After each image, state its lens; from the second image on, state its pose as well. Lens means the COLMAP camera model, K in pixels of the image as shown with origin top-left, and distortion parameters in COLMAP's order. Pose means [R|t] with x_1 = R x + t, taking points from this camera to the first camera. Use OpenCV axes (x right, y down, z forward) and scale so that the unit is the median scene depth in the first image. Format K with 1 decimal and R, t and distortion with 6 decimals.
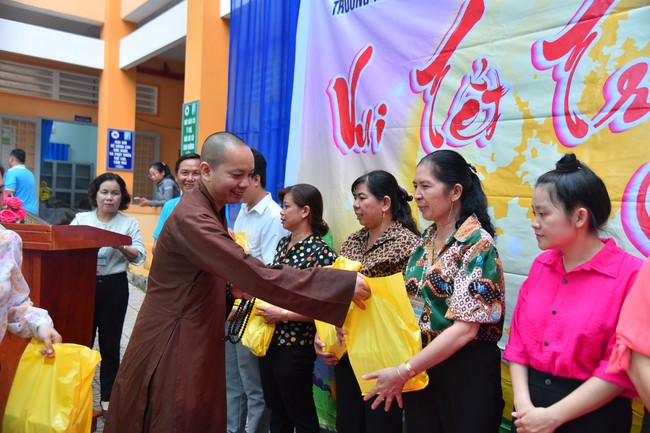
lens RADIAL K [[609.4, 0, 325.9], [0, 609.4, 213.4], [0, 0, 1]] dist [0.046366, 0.000000]
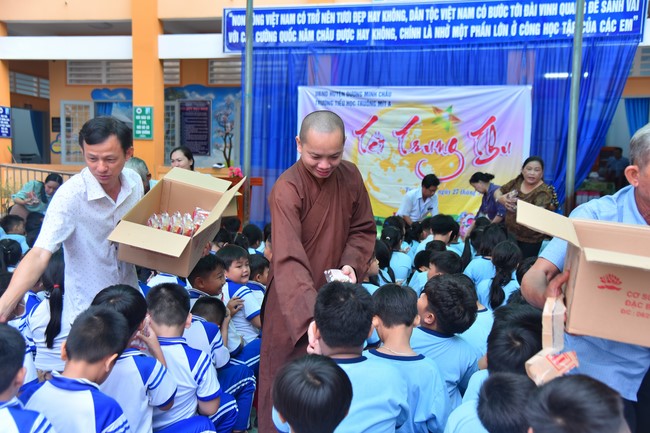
lens RADIAL K [[678.8, 0, 334.0], [0, 678.8, 211.0], [0, 0, 1]] dist [0.153221, 0.000000]
pose [[0.742236, -0.068152, 0.666664, -2.231737], [0.013450, 0.996130, 0.086858, -0.095580], [-0.670004, -0.055502, 0.740280, -1.603452]]
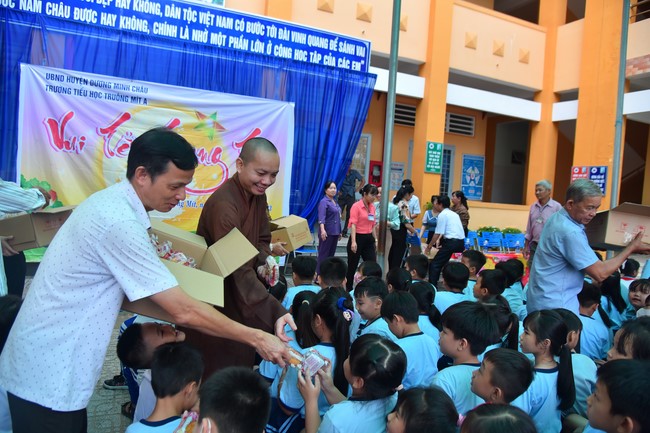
lens RADIAL K [[449.0, 0, 326.0], [0, 449.0, 219.1], [0, 0, 1]] dist [-0.113156, 0.066317]
pose [[0.215326, -0.090319, 0.972356, -1.438859], [-0.059873, 0.992619, 0.105460, -0.072737], [-0.974705, -0.080926, 0.208329, -0.446688]]
